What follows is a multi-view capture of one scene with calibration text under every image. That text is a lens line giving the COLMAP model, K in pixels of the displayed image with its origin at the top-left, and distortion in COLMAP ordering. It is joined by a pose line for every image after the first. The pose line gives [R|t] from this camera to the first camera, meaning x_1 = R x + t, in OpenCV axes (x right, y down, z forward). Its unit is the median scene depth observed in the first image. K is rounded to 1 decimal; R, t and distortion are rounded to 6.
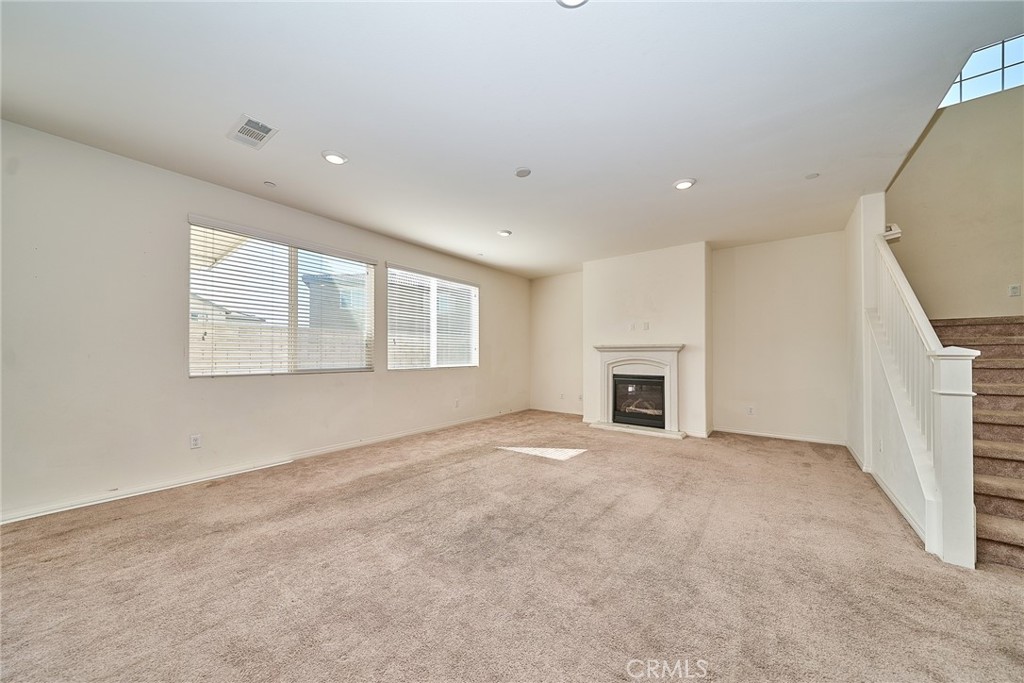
lens RADIAL K [[359.1, 0, 490.4], [0, 359.1, 354.0], [0, 0, 1]] dist [-0.002465, -0.000381]
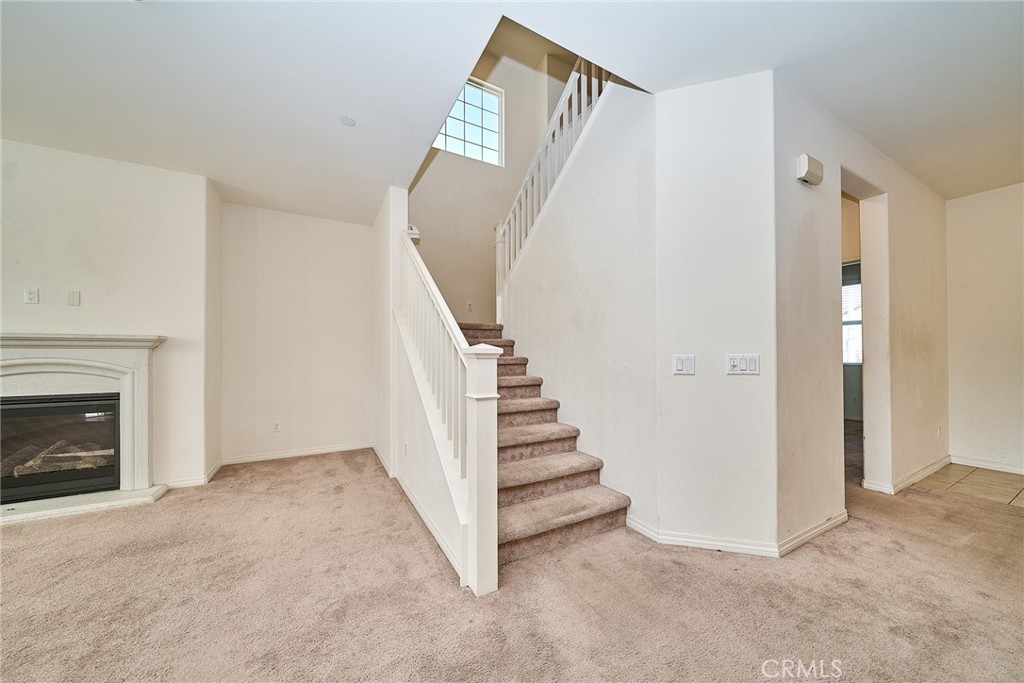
lens RADIAL K [[357.9, 0, 527.8], [0, 357.9, 348.6], [0, 0, 1]] dist [-0.001839, -0.000290]
pose [[0.351376, 0.014154, 0.936127, 0.230969], [-0.000195, 0.999887, -0.015044, 0.001938], [-0.936234, 0.005103, 0.351339, 0.267171]]
